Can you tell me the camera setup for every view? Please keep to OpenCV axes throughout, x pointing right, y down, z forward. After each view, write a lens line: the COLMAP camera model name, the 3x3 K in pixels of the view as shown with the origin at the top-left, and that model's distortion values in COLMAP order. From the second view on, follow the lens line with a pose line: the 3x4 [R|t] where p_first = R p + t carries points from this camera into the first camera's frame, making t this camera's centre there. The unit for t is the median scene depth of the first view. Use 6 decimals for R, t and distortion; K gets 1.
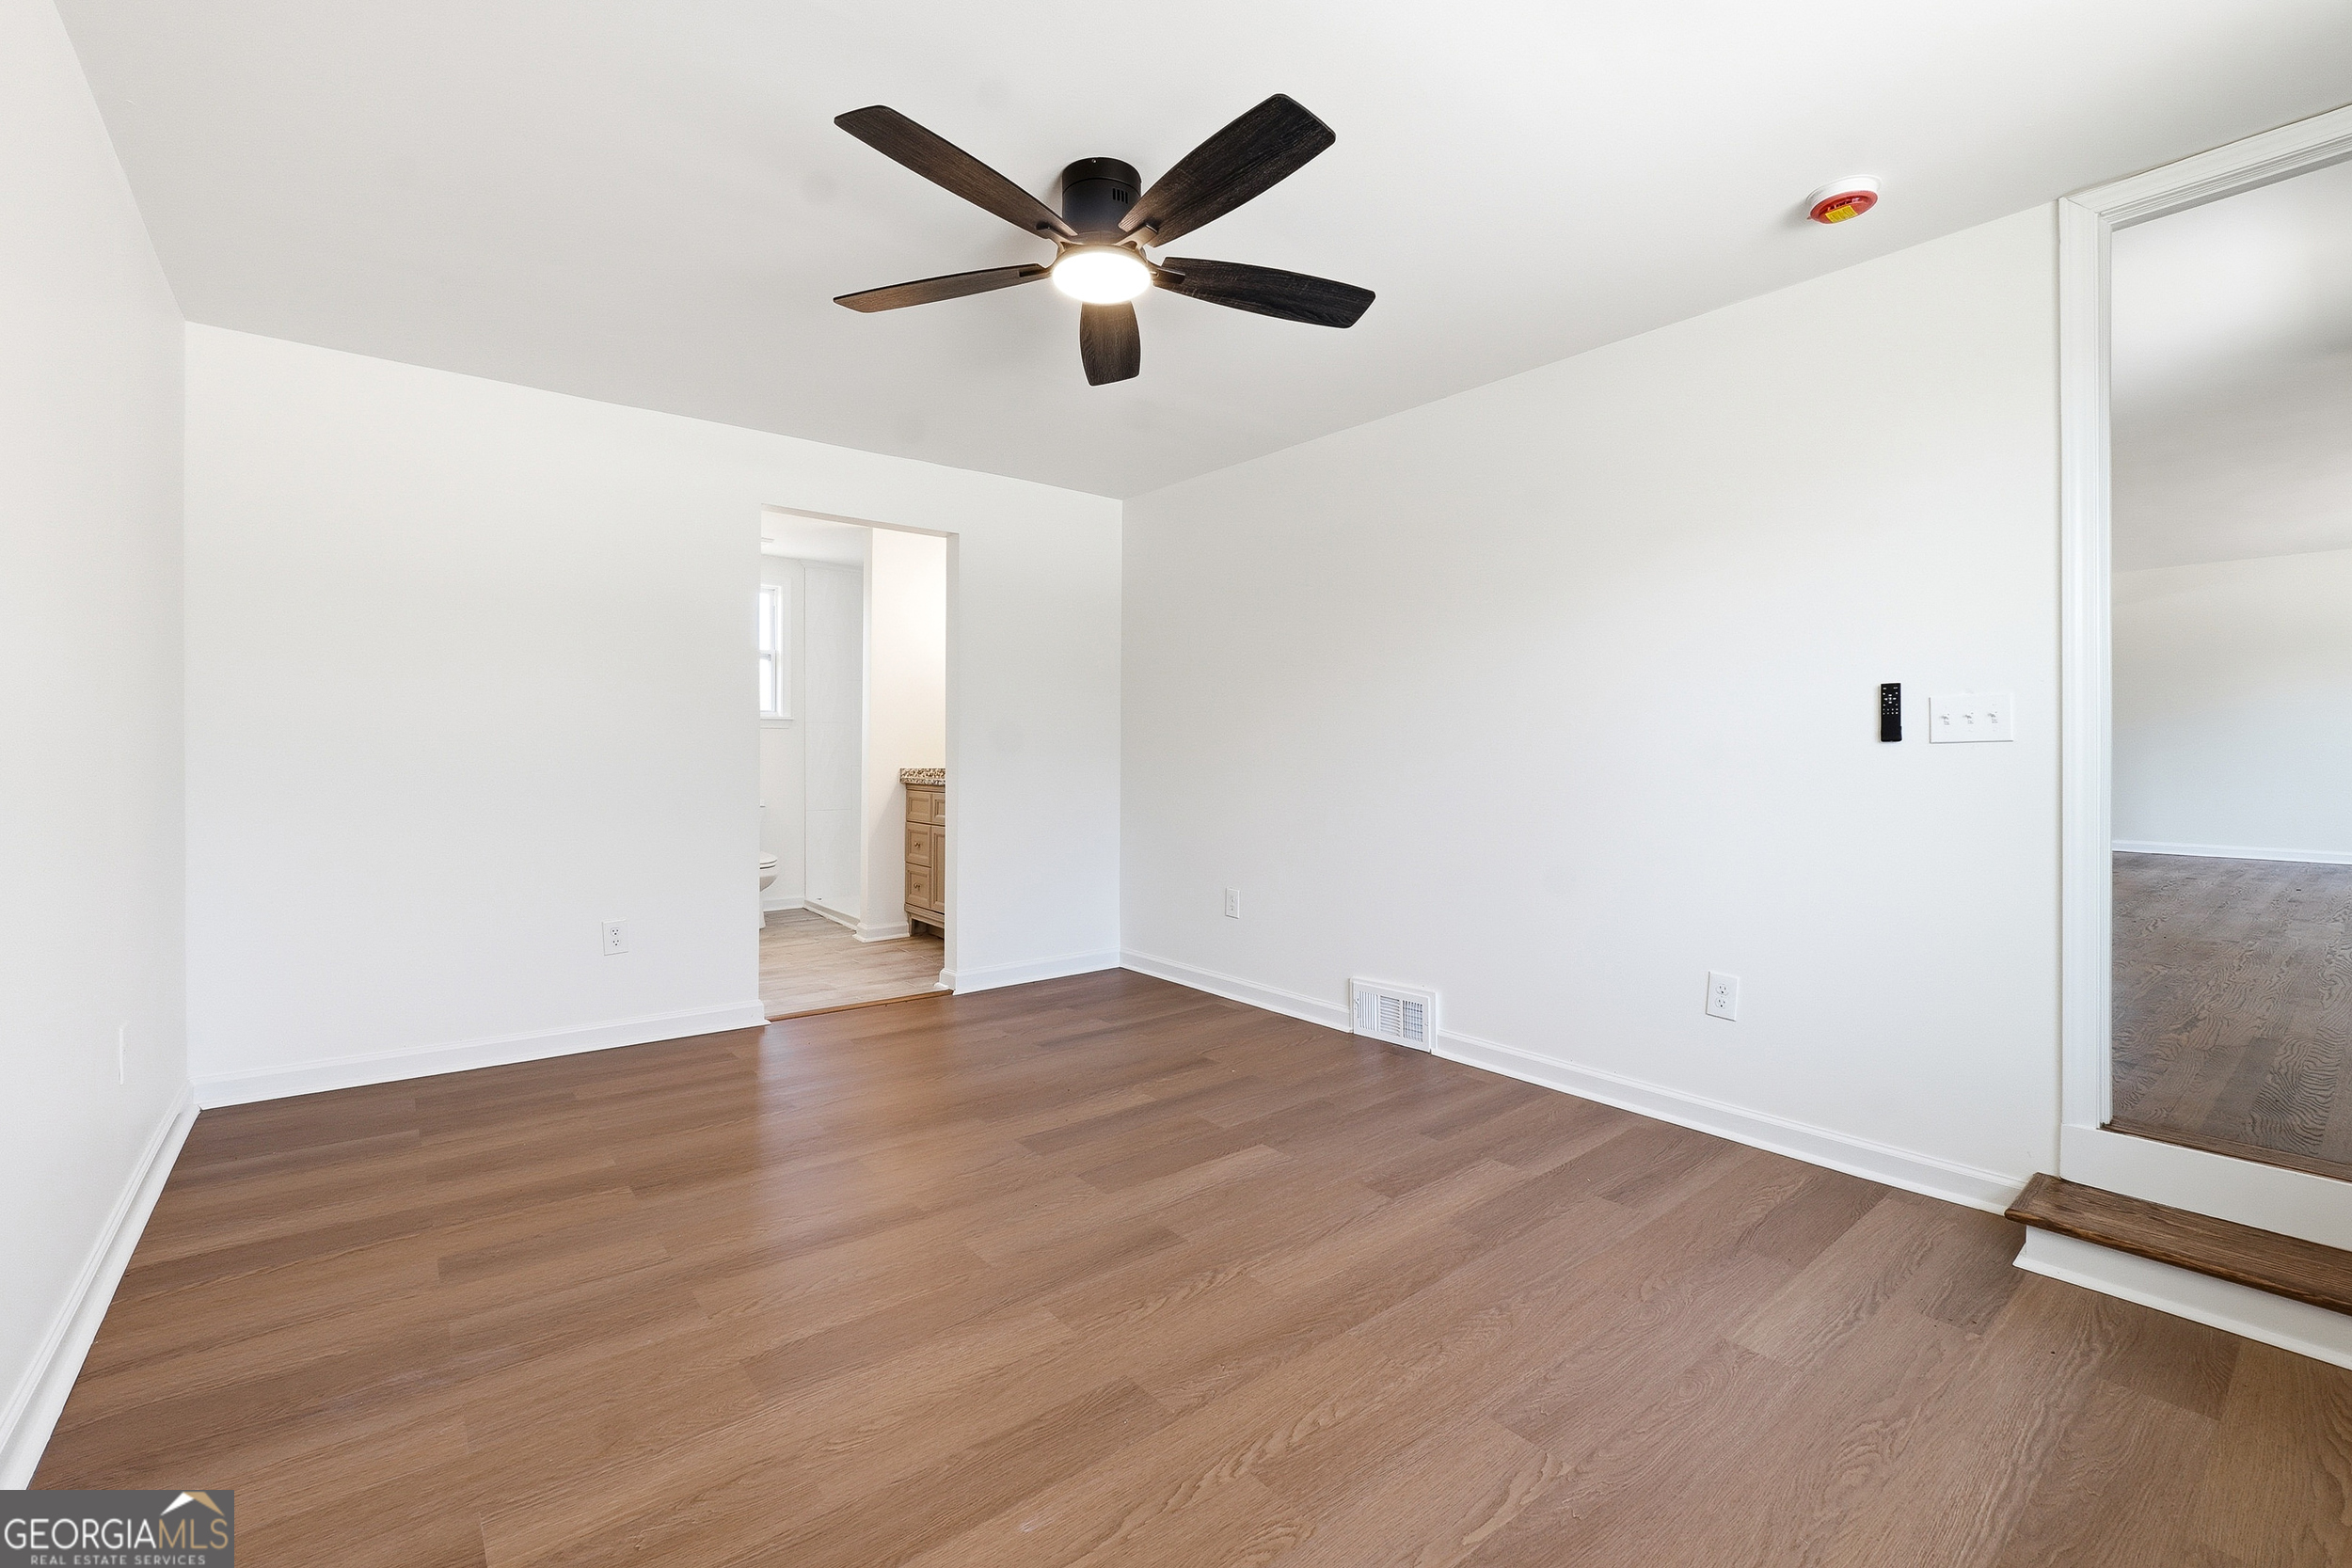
lens RADIAL K [[1000.6, 0, 1176.0], [0, 1000.6, 767.9], [0, 0, 1]] dist [0.000470, 0.000353]
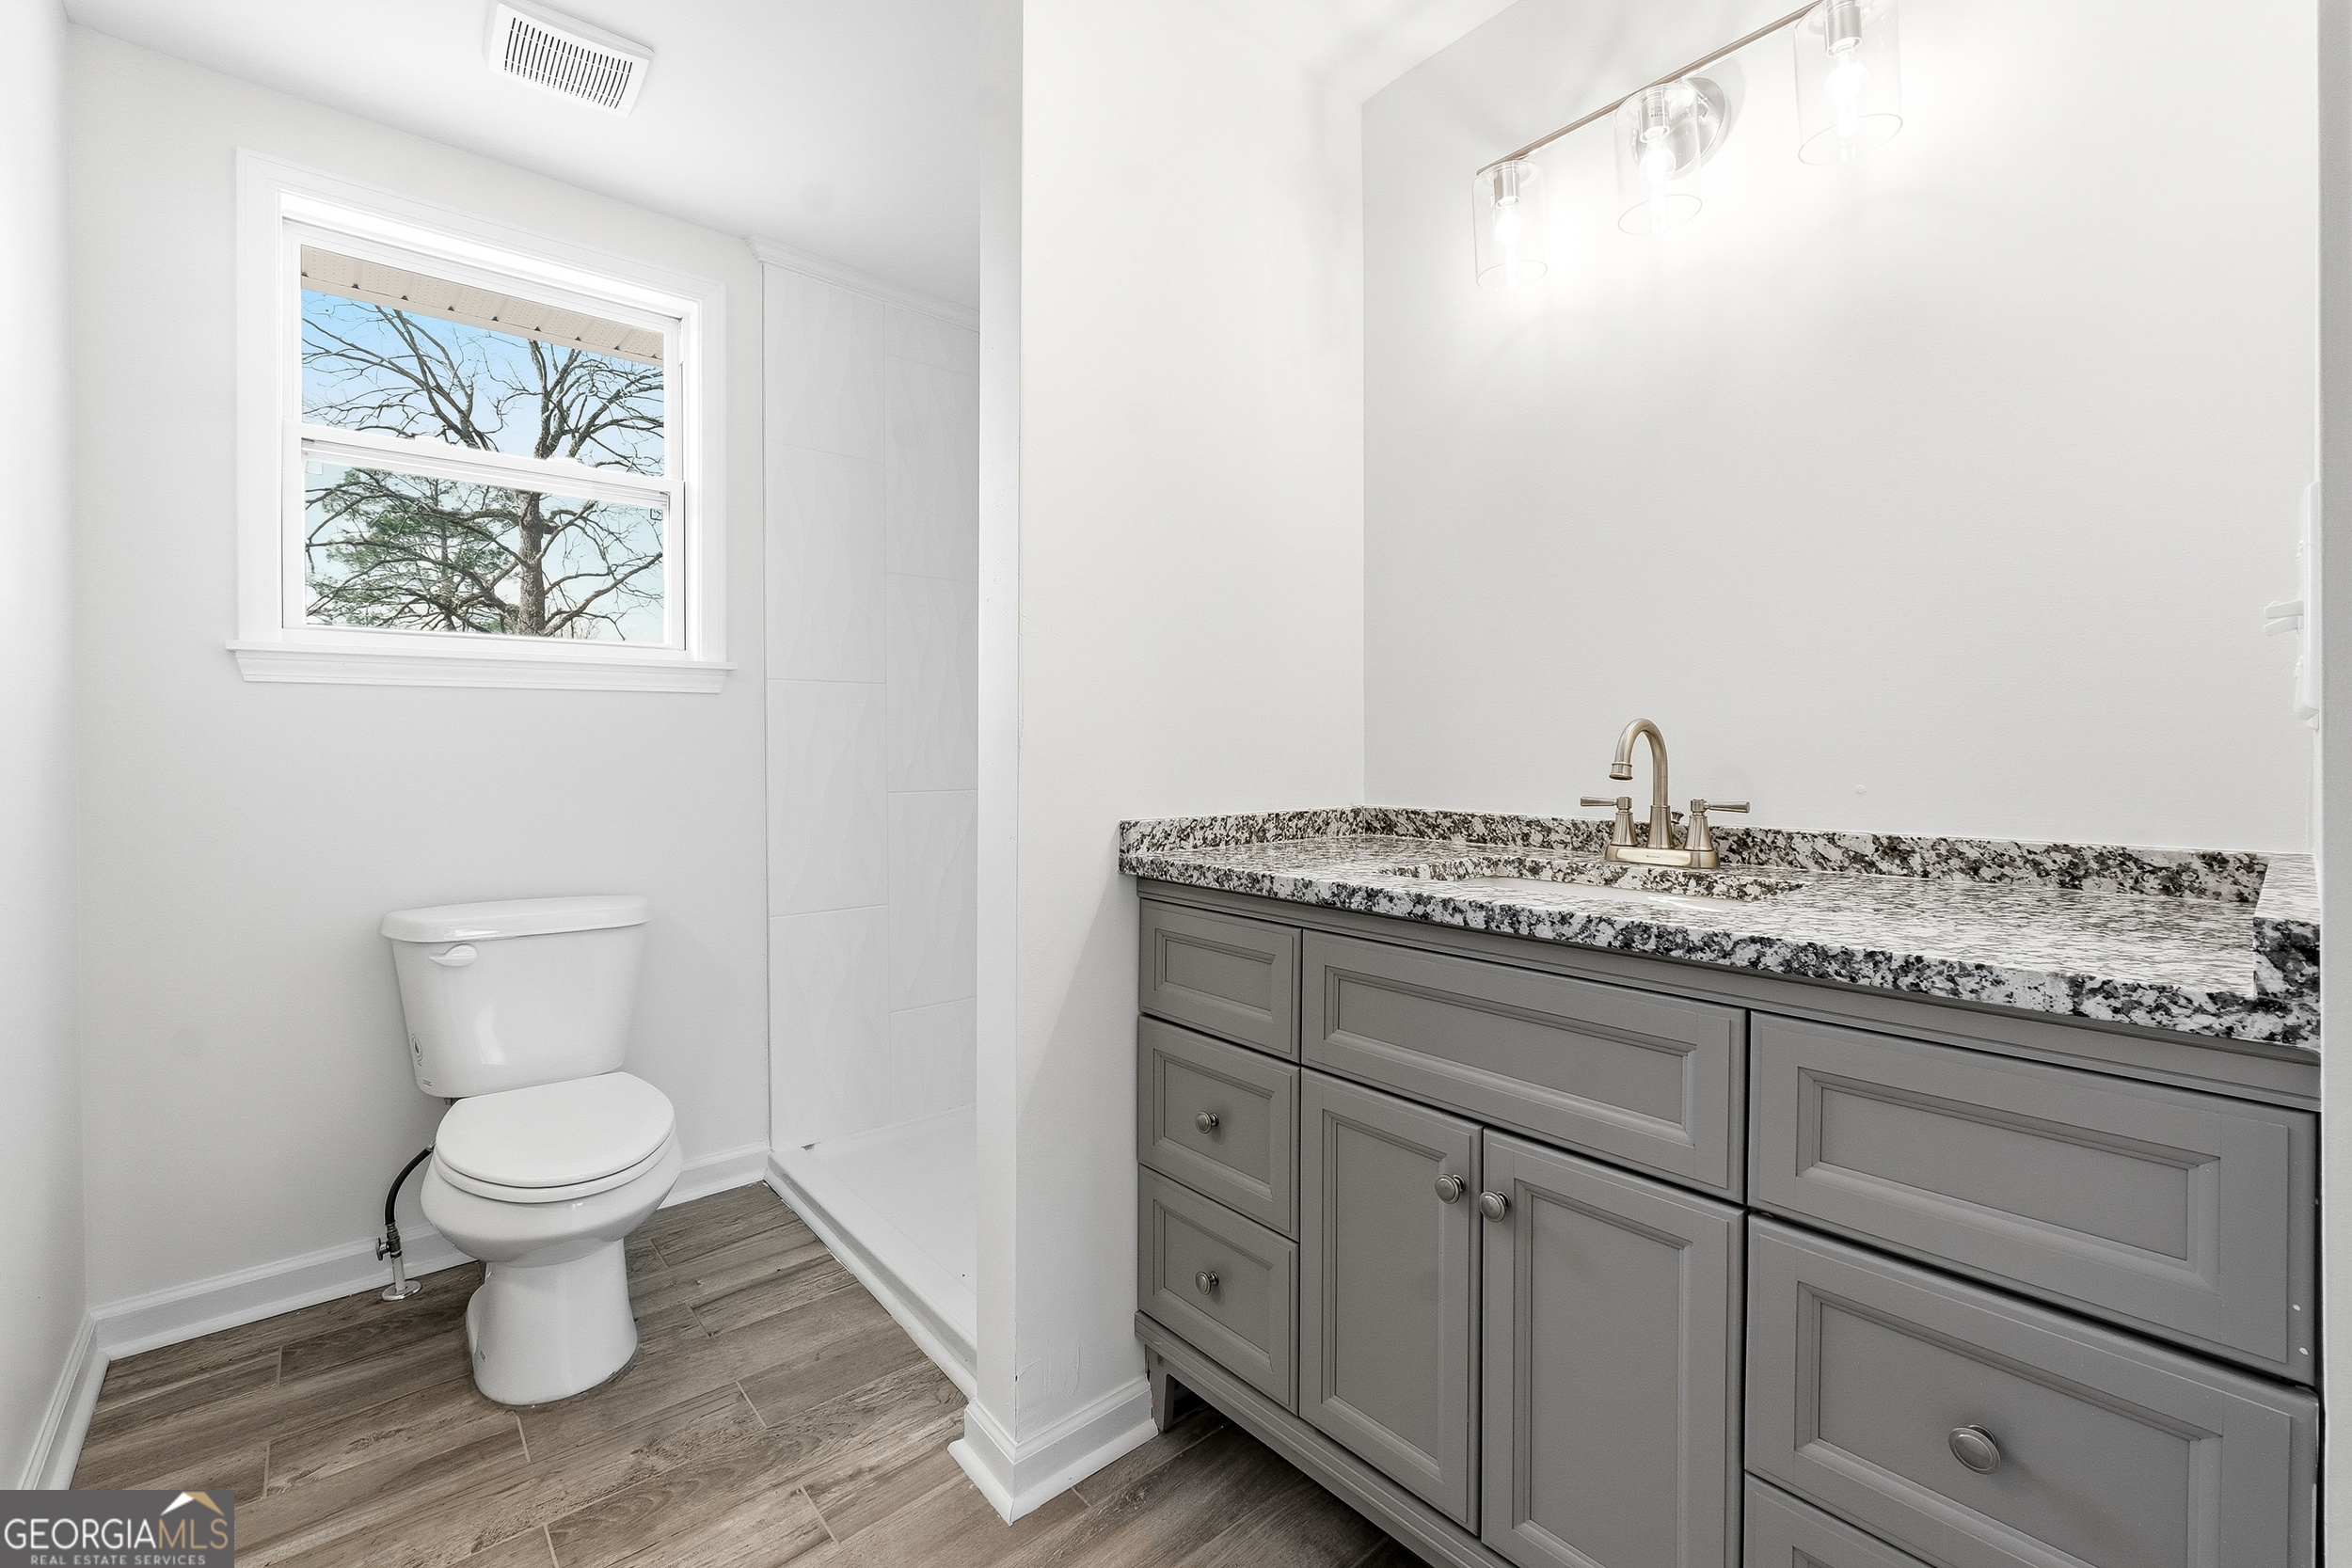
lens RADIAL K [[1000.6, 0, 1175.3], [0, 1000.6, 766.9], [0, 0, 1]] dist [0.000470, 0.000353]
pose [[0.999610, -0.003726, 0.027659, -0.267889], [0.003788, 0.999990, -0.002201, -0.013834], [-0.027651, 0.002305, 0.999615, 0.729060]]
